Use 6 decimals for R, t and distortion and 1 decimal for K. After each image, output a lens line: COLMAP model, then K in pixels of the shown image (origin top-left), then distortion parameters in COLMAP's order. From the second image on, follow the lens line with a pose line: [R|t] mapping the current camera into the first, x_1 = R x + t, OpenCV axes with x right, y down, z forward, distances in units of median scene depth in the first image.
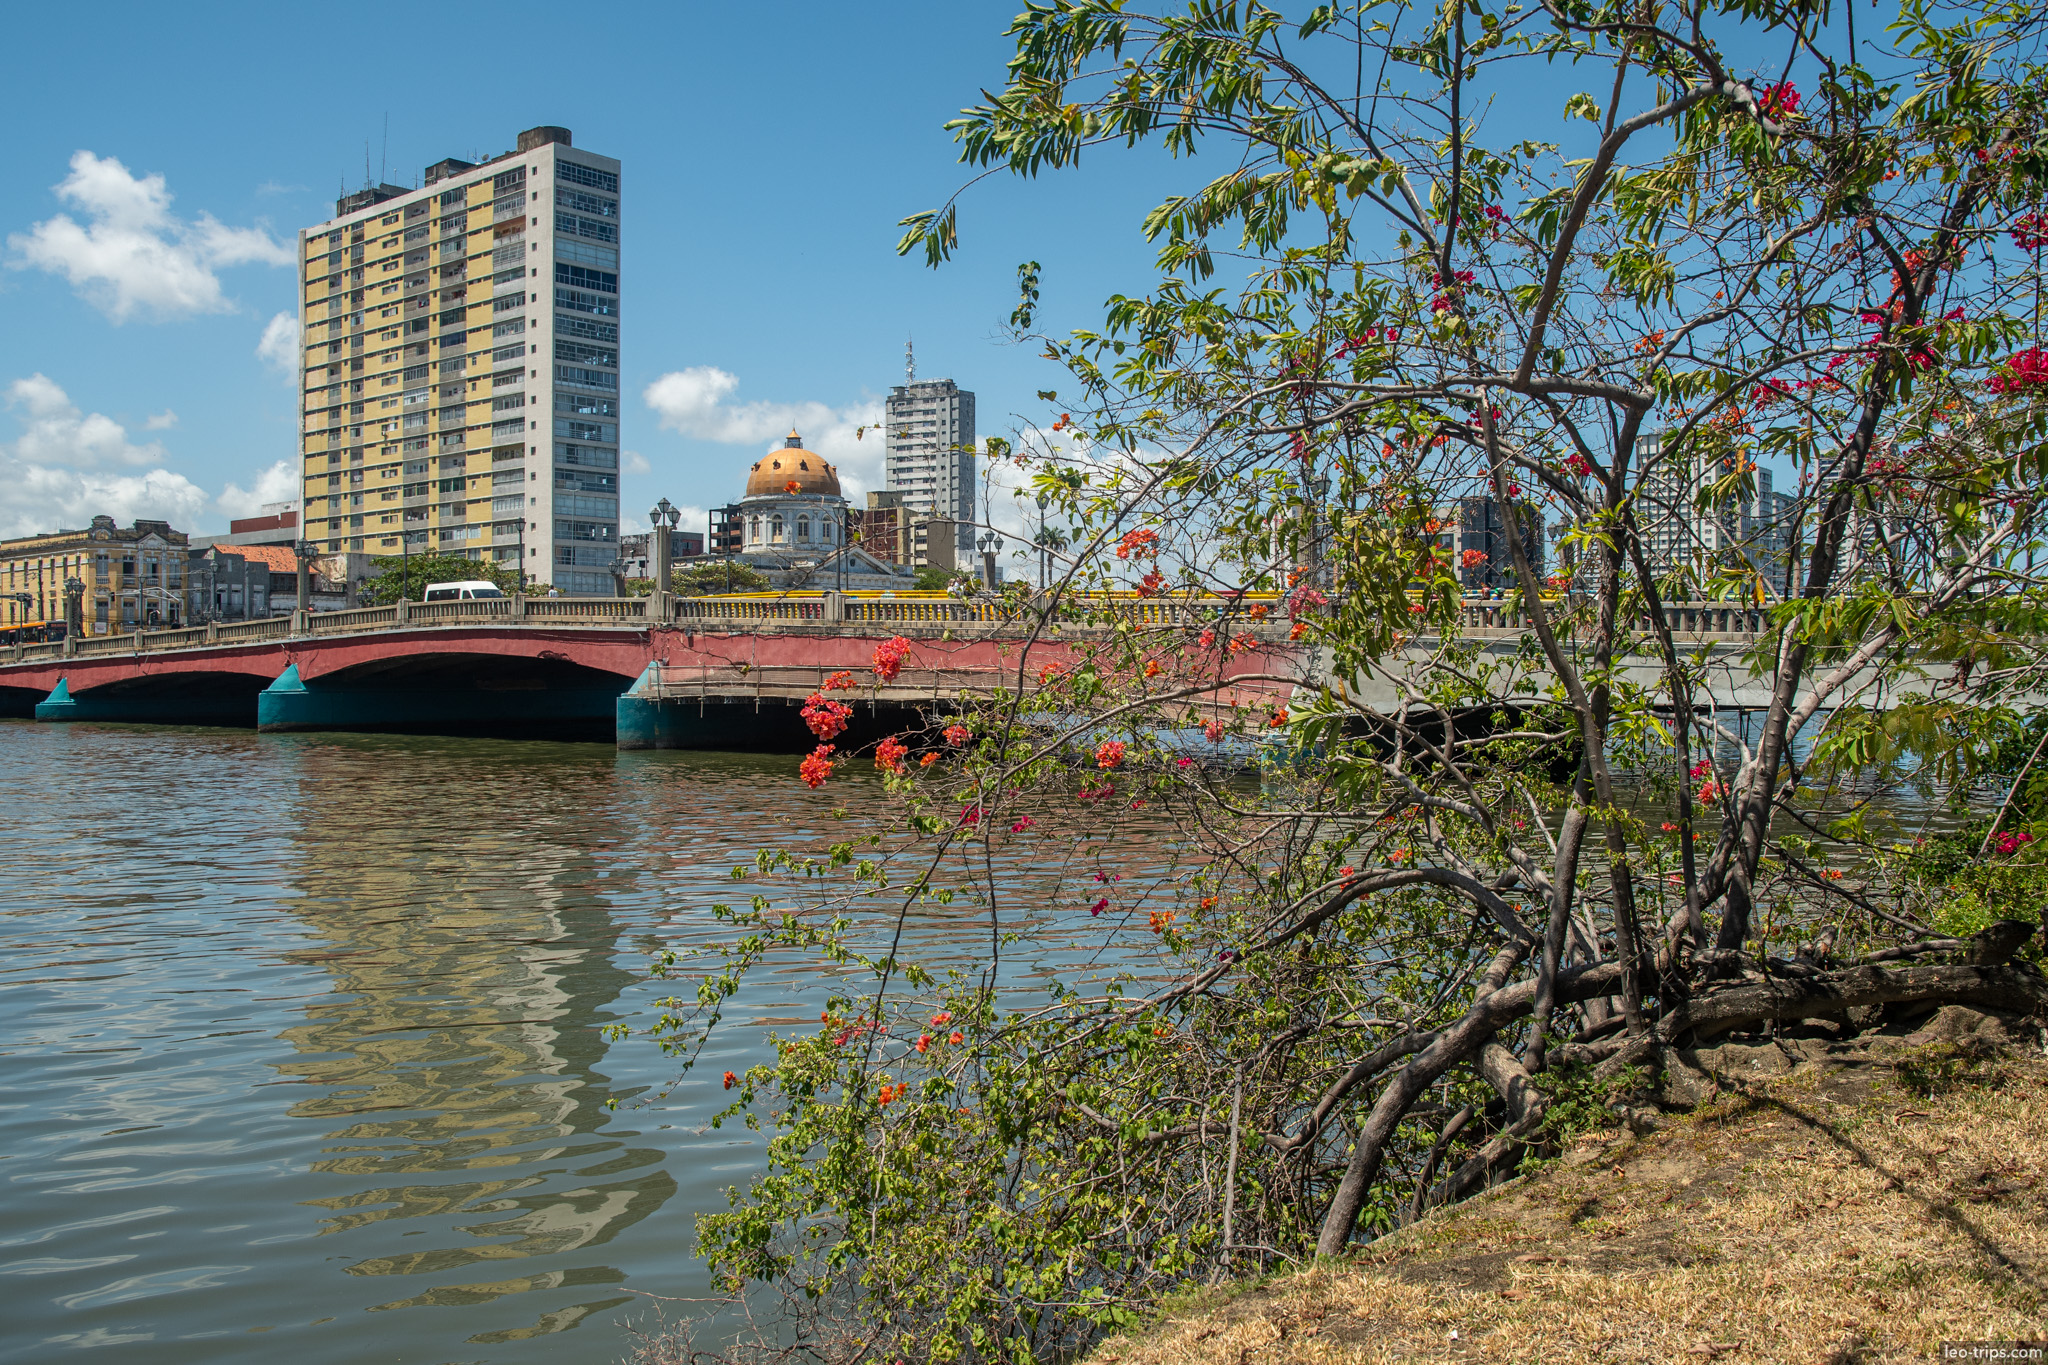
lens RADIAL K [[1784.9, 0, 1024.0], [0, 1784.9, 682.5], [0, 0, 1]] dist [-0.052484, 0.008403]
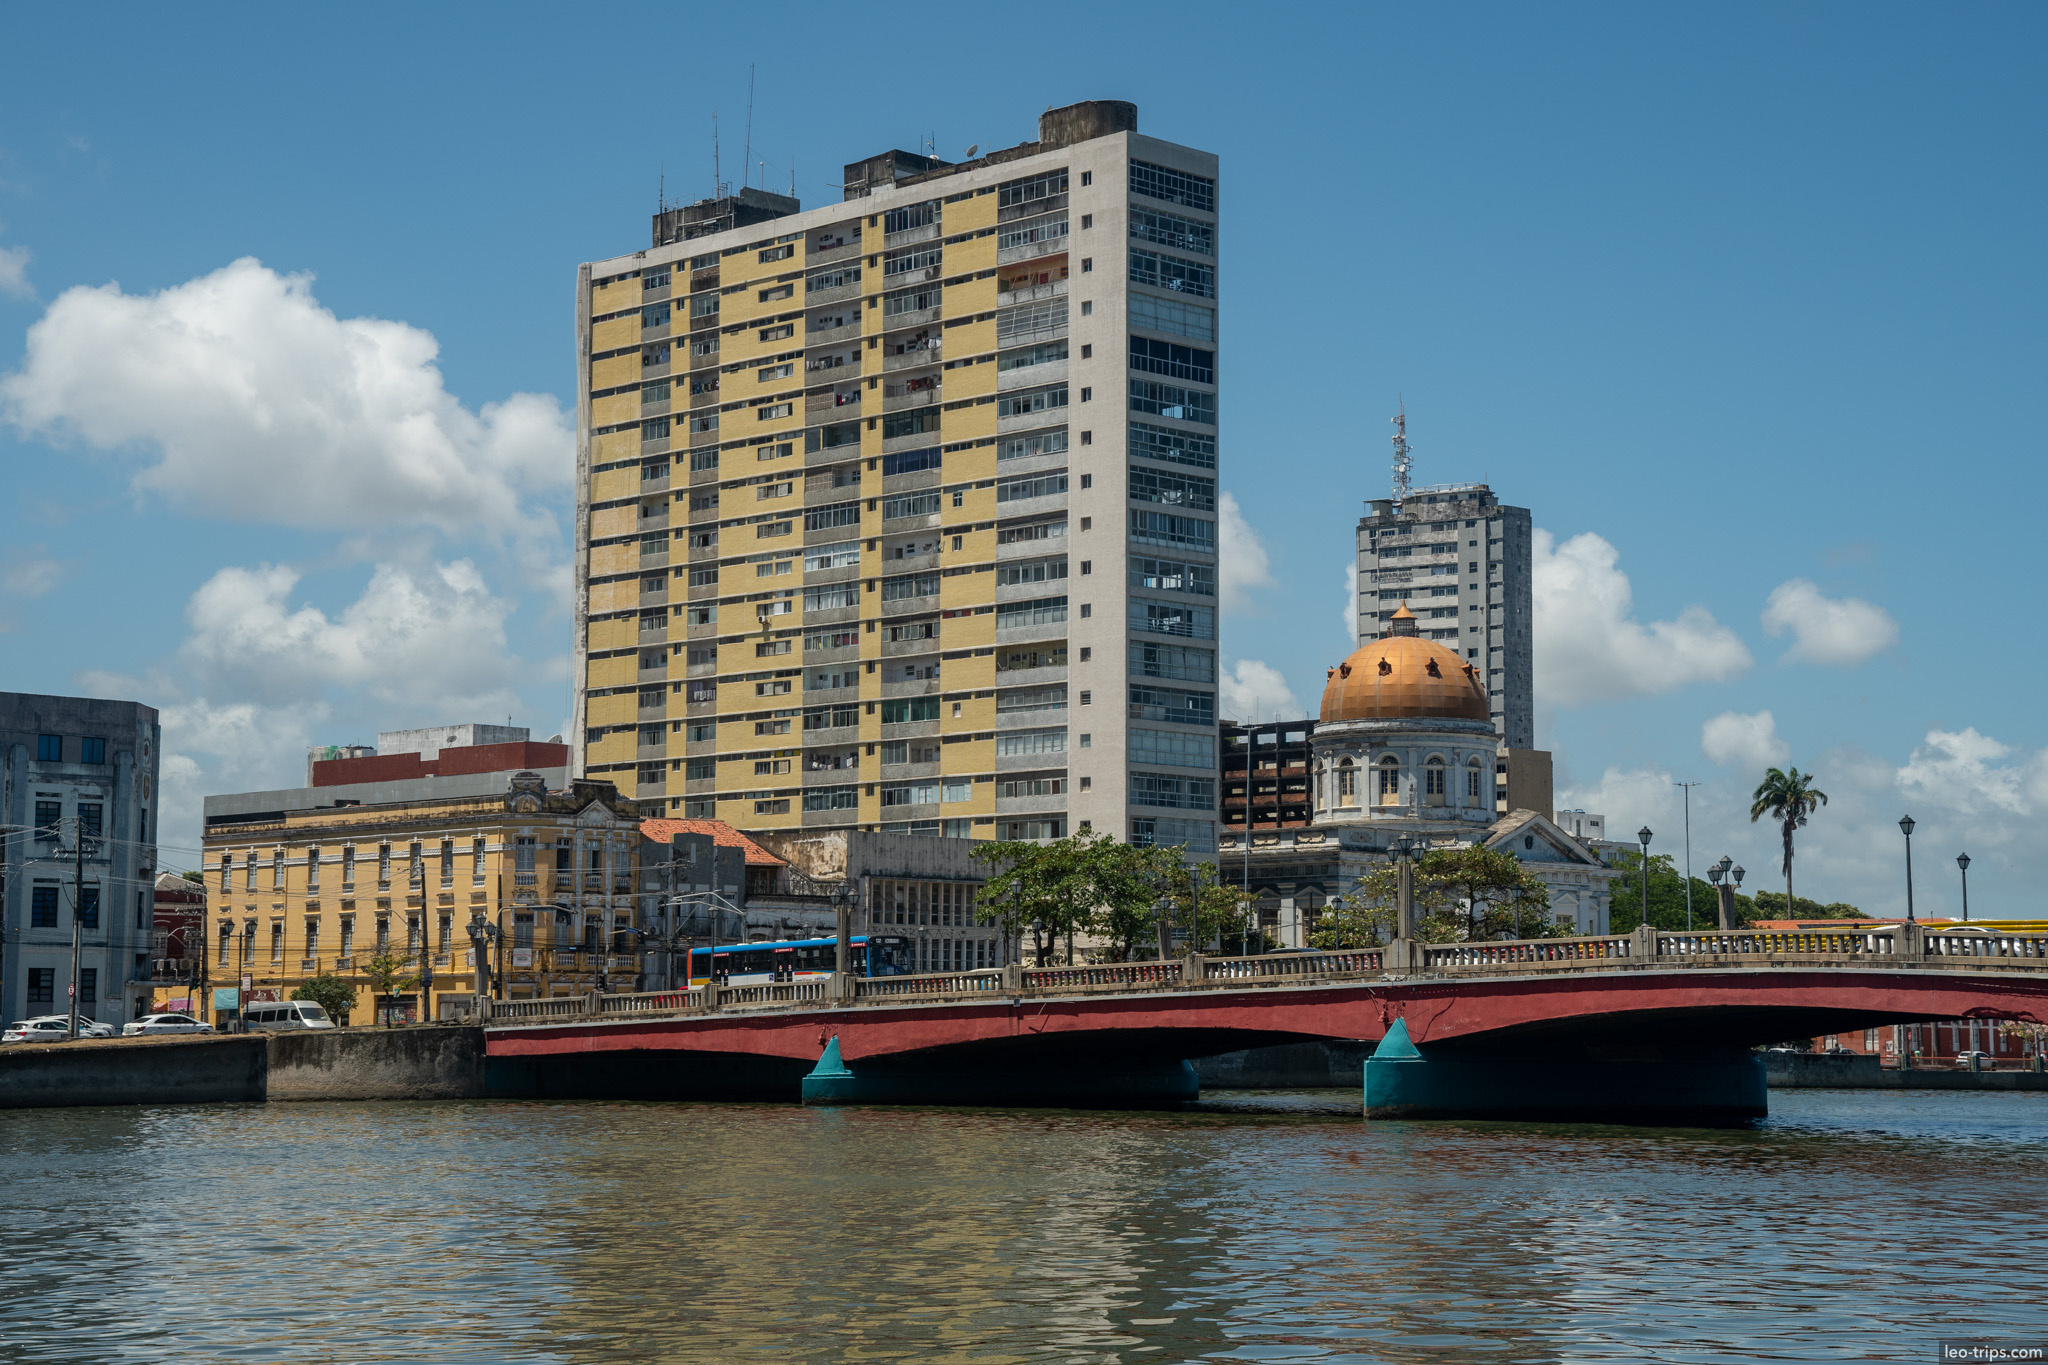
lens RADIAL K [[3565.9, 0, 1024.0], [0, 3565.9, 682.5], [0, 0, 1]] dist [0.366623, -0.028136]
pose [[0.993783, -0.004214, -0.111255, -0.153382], [-0.007642, 0.994344, -0.105929, 0.003191], [0.111072, 0.106121, 0.988130, -0.149921]]
